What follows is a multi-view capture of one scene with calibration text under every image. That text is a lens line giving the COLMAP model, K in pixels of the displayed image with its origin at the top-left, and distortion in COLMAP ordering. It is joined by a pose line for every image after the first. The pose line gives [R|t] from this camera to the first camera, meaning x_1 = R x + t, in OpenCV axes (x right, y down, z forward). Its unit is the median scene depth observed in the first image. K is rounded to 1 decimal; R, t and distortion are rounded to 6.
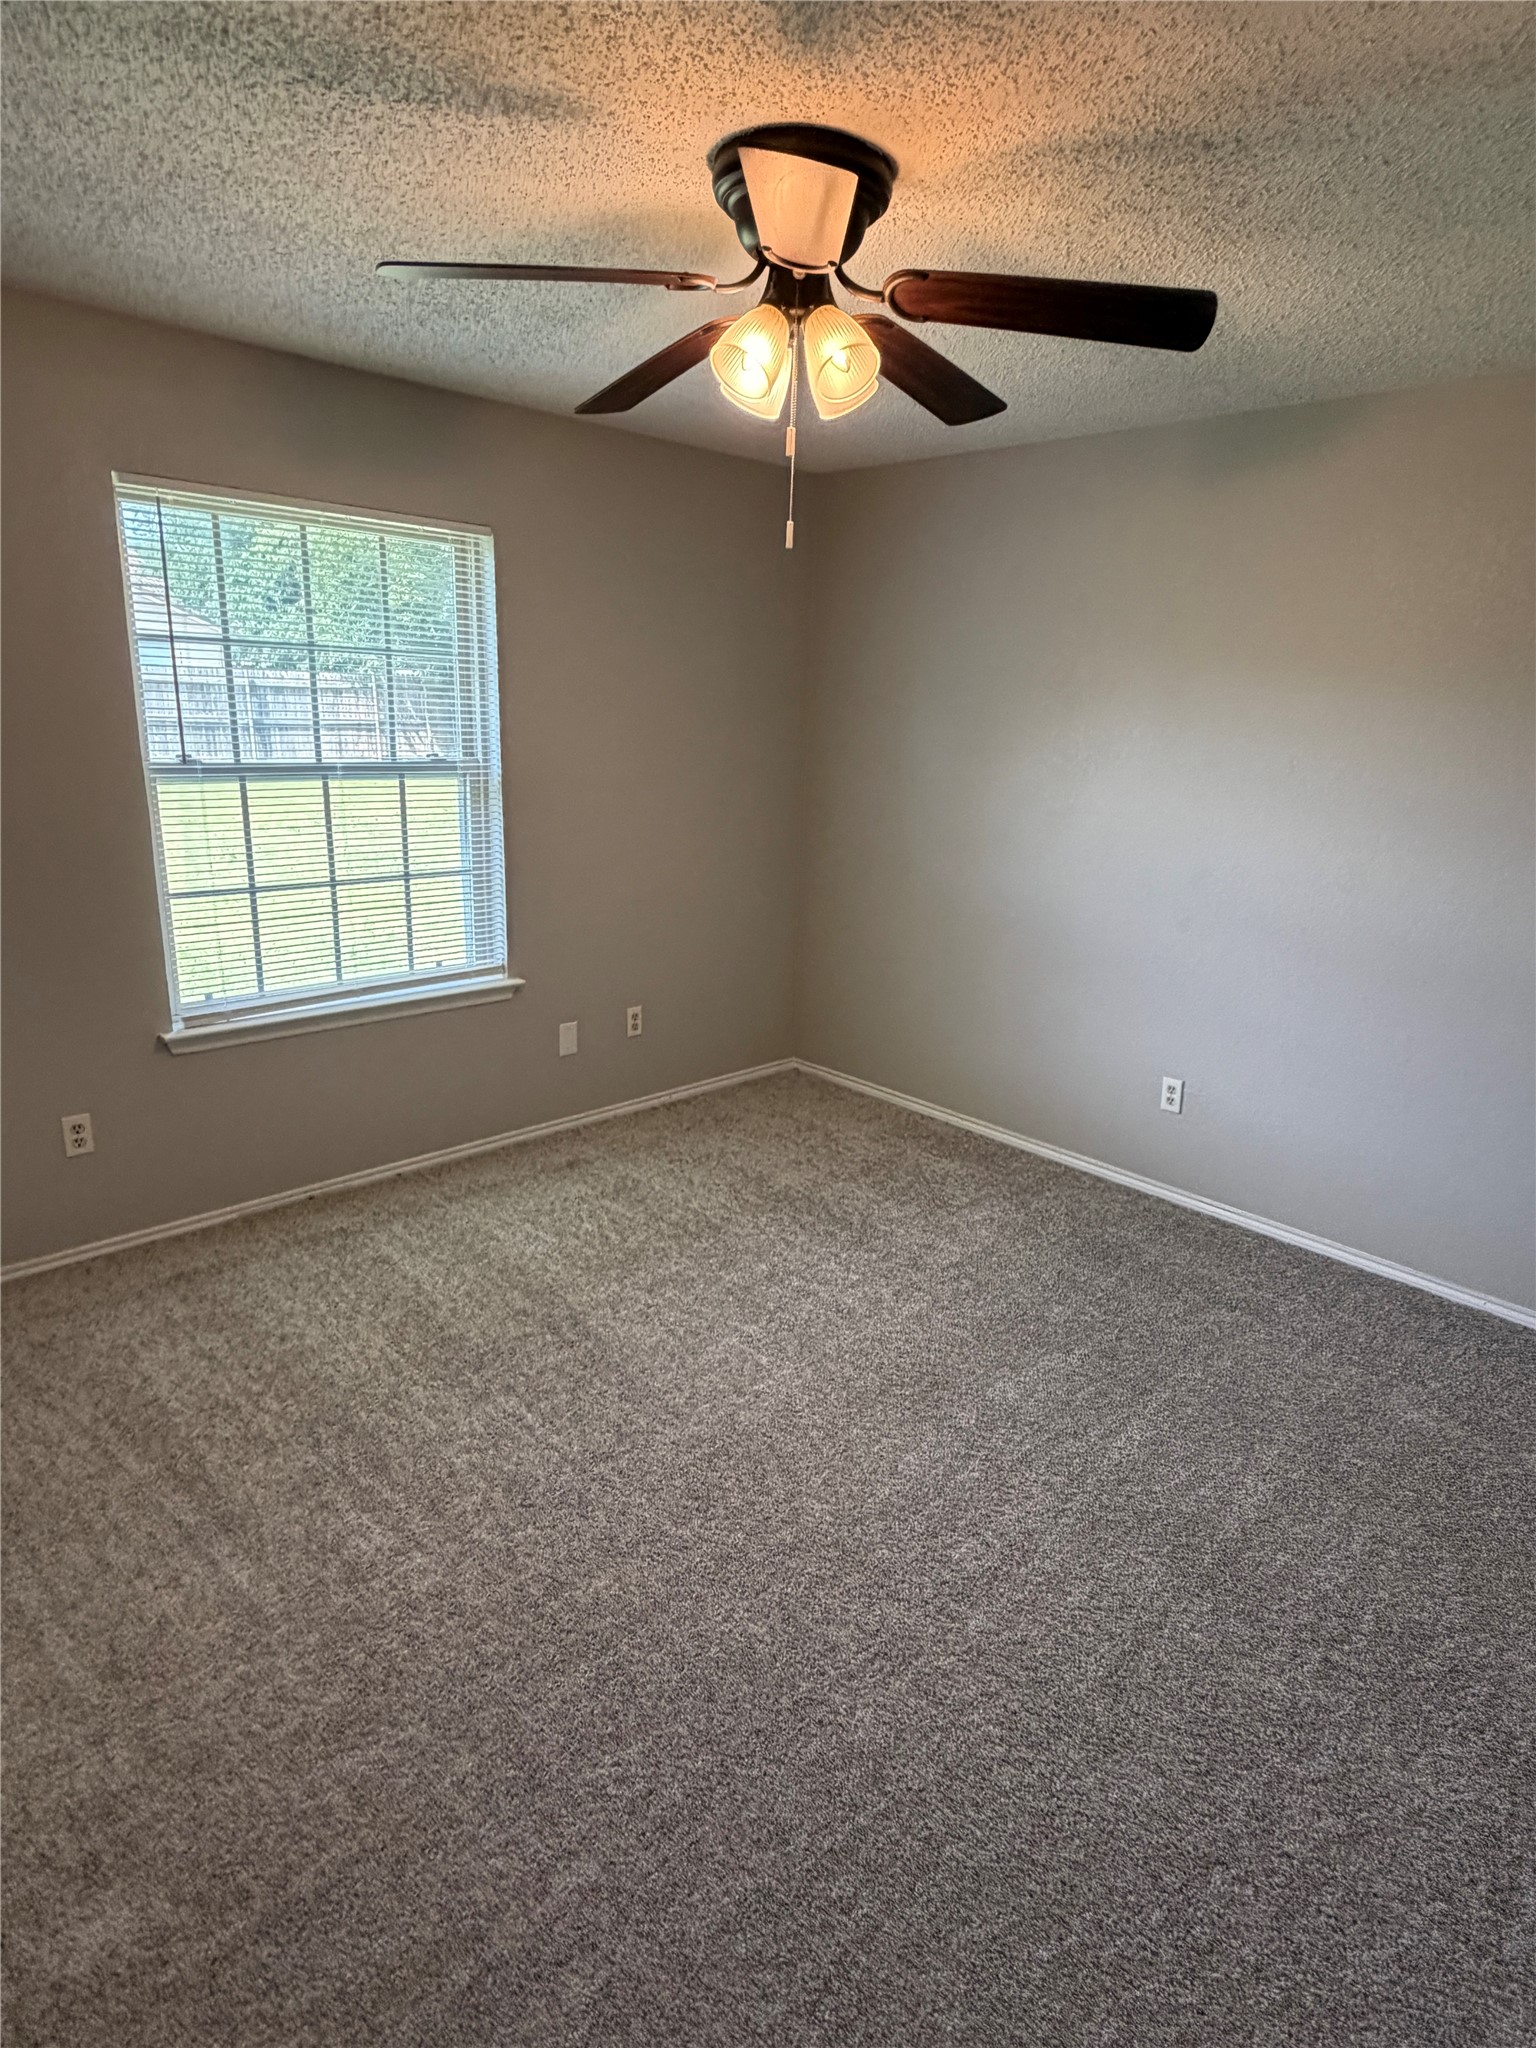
lens RADIAL K [[1152.2, 0, 768.0], [0, 1152.2, 1024.0], [0, 0, 1]] dist [0.028097, 0.000249]
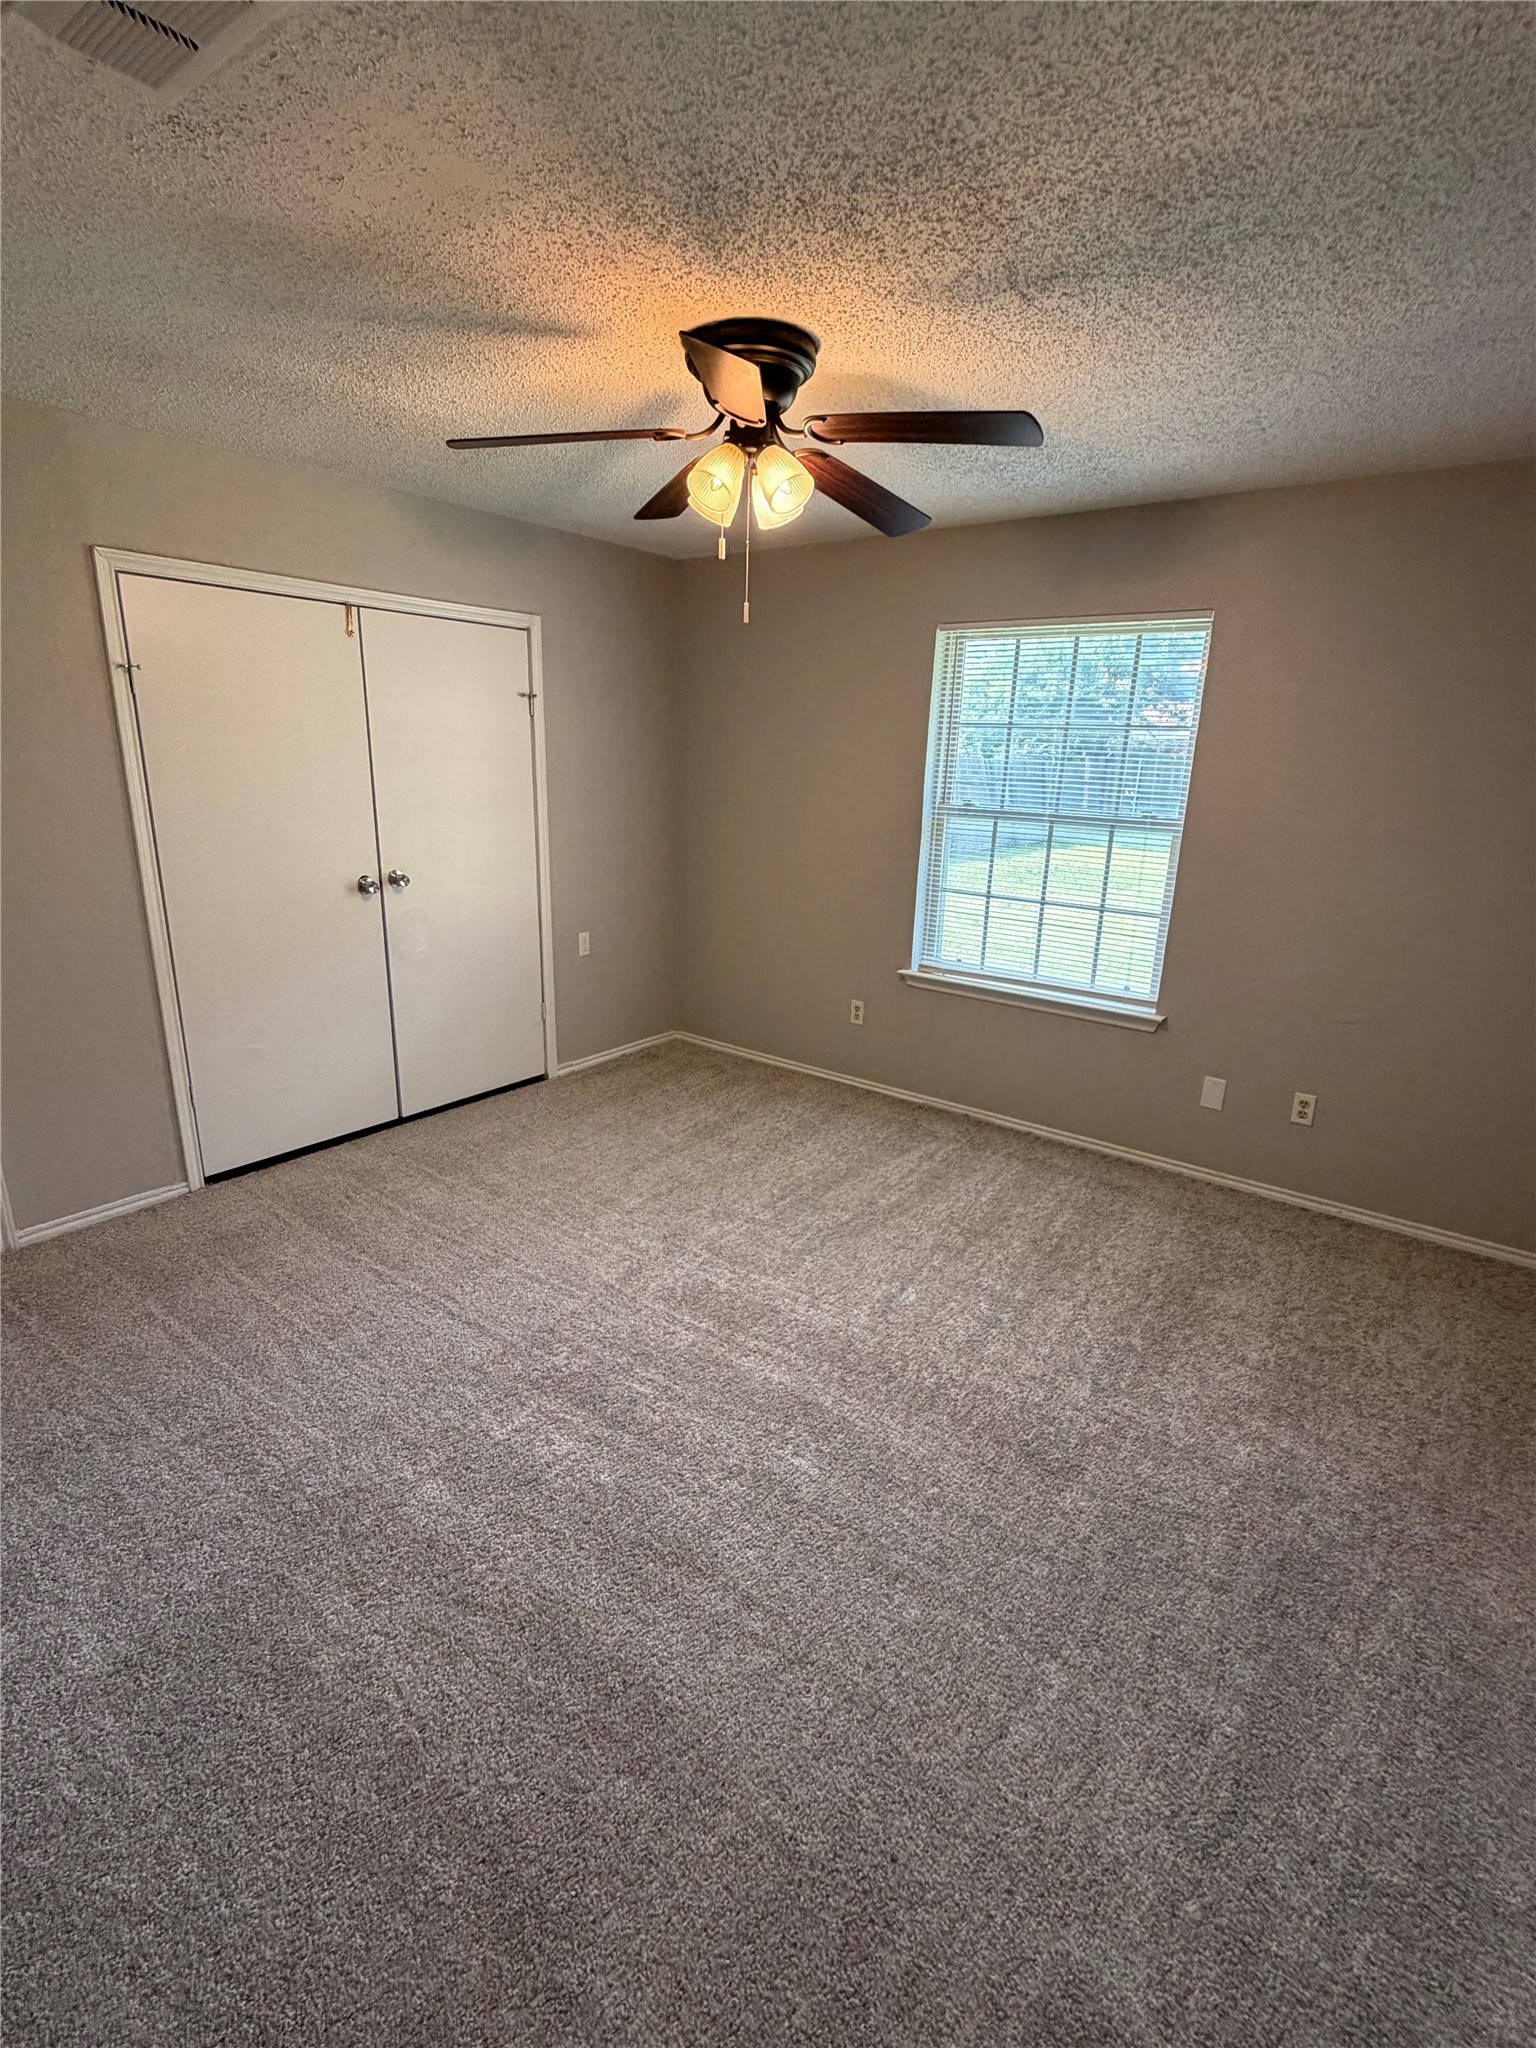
lens RADIAL K [[962.1, 0, 768.0], [0, 962.1, 1024.0], [0, 0, 1]] dist [-0.002138, -0.000137]
pose [[0.141785, 0.239237, -0.960553, 0.679201], [-0.292352, 0.937192, 0.190265, -0.107900], [0.945742, 0.253843, 0.202821, 0.511619]]
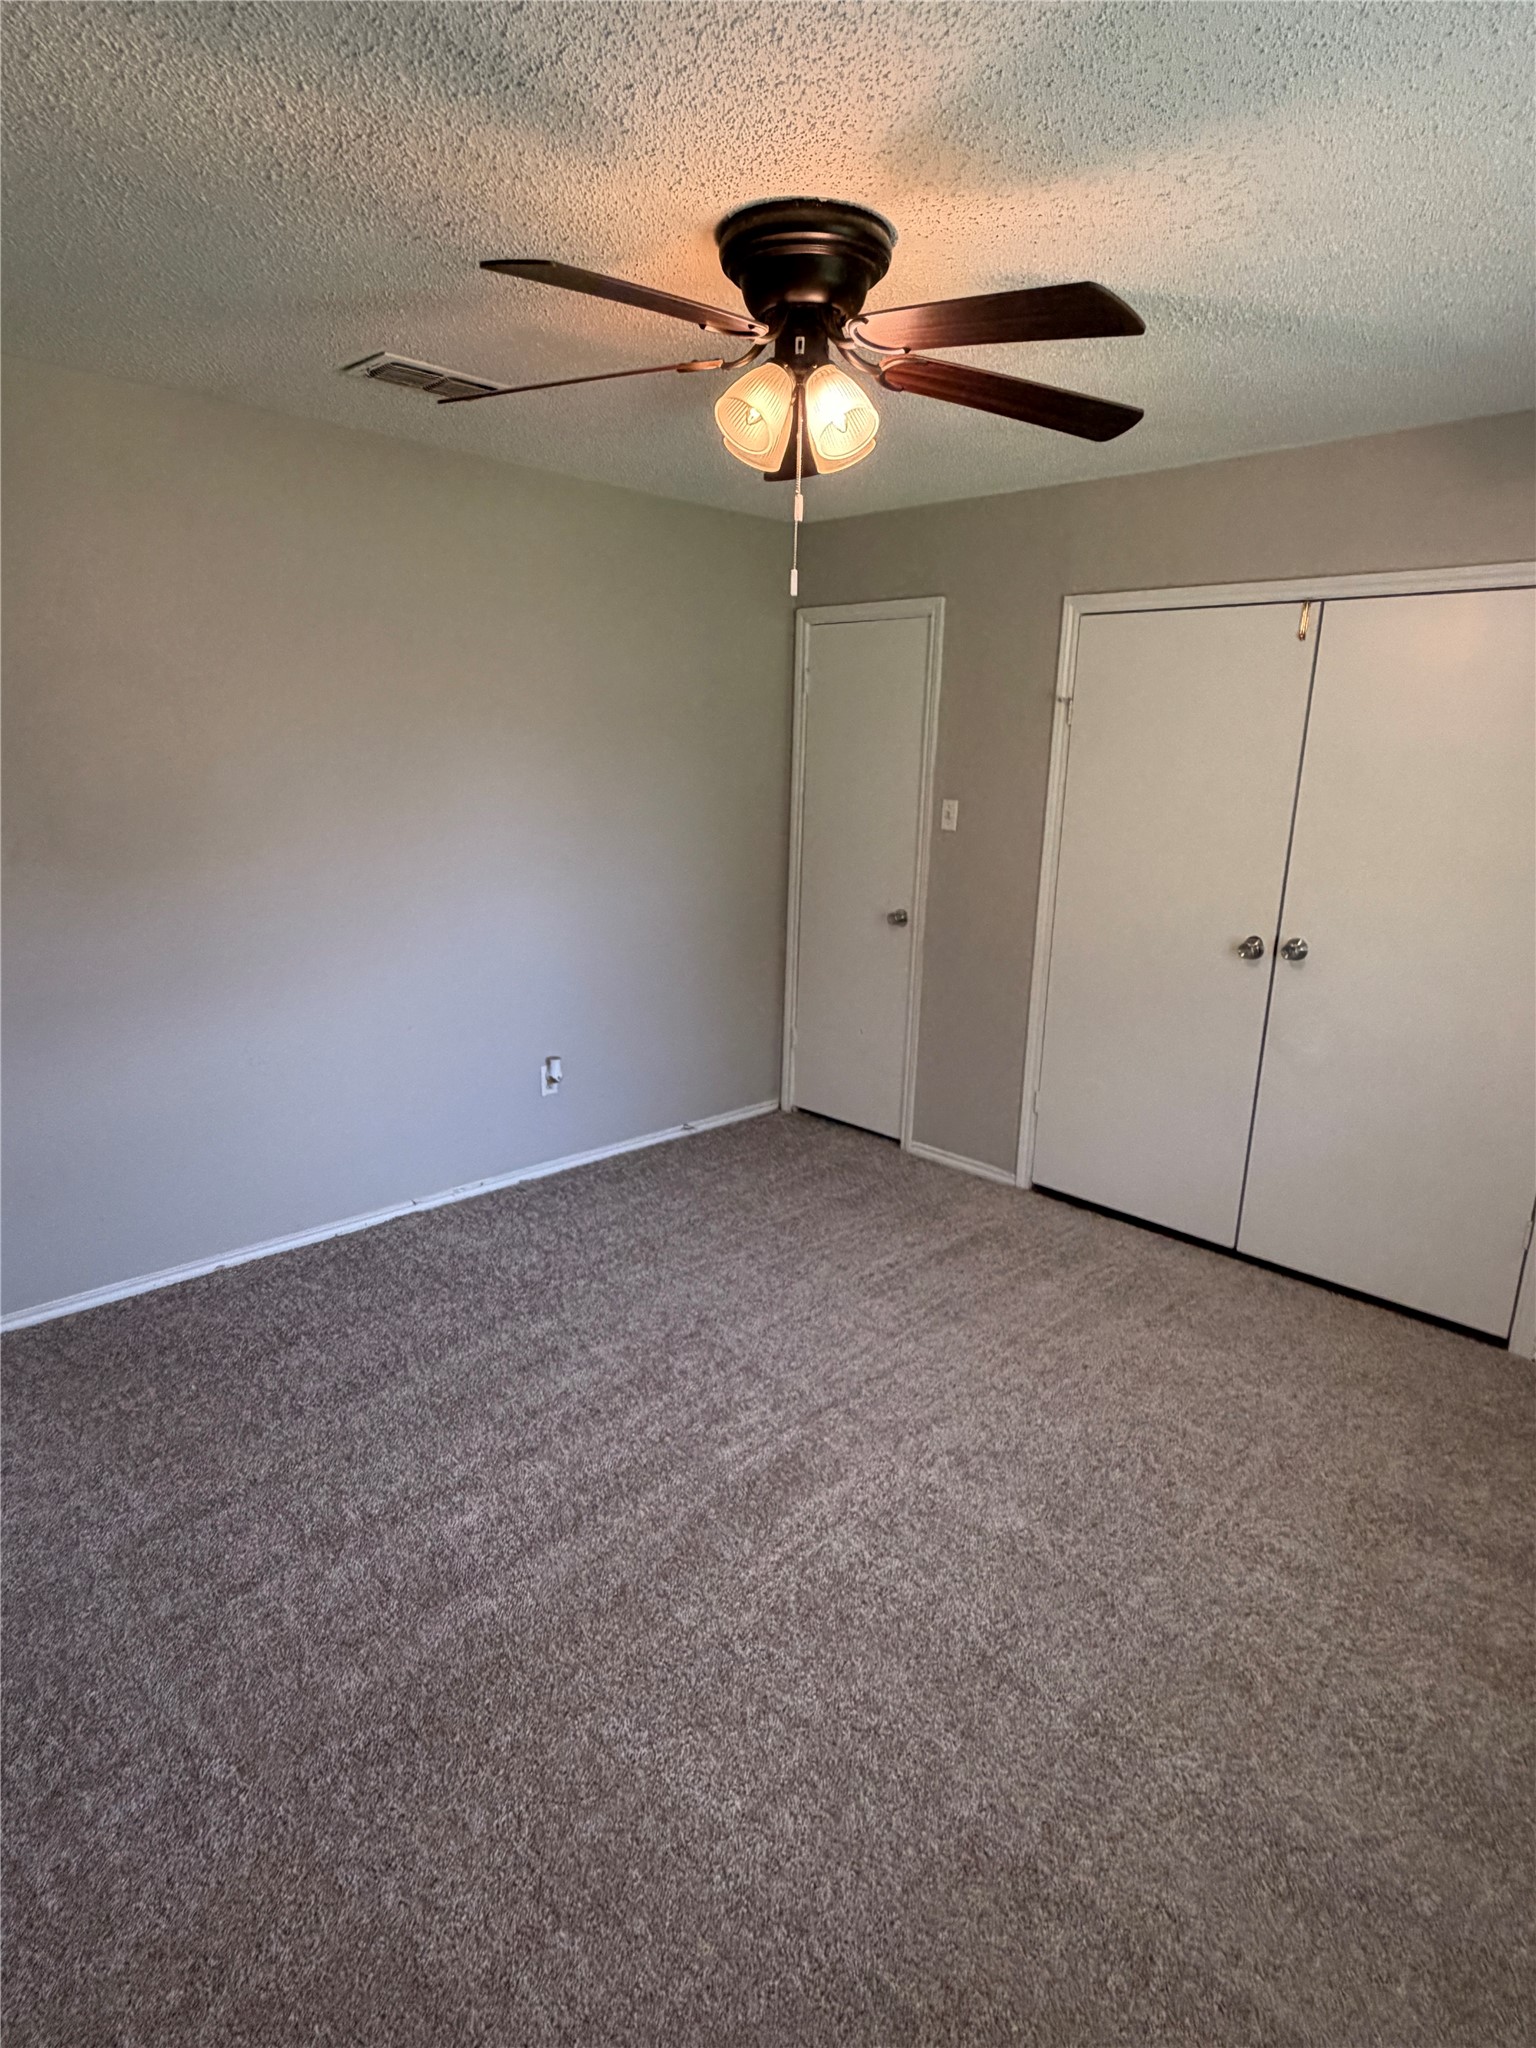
lens RADIAL K [[1152.2, 0, 768.0], [0, 1152.2, 1024.0], [0, 0, 1]] dist [0.028097, 0.000249]
pose [[-0.997544, -0.063646, -0.029260, 0.026376], [-0.069787, 0.866861, 0.493642, -0.330793], [-0.006054, 0.494471, -0.869173, 1.175981]]
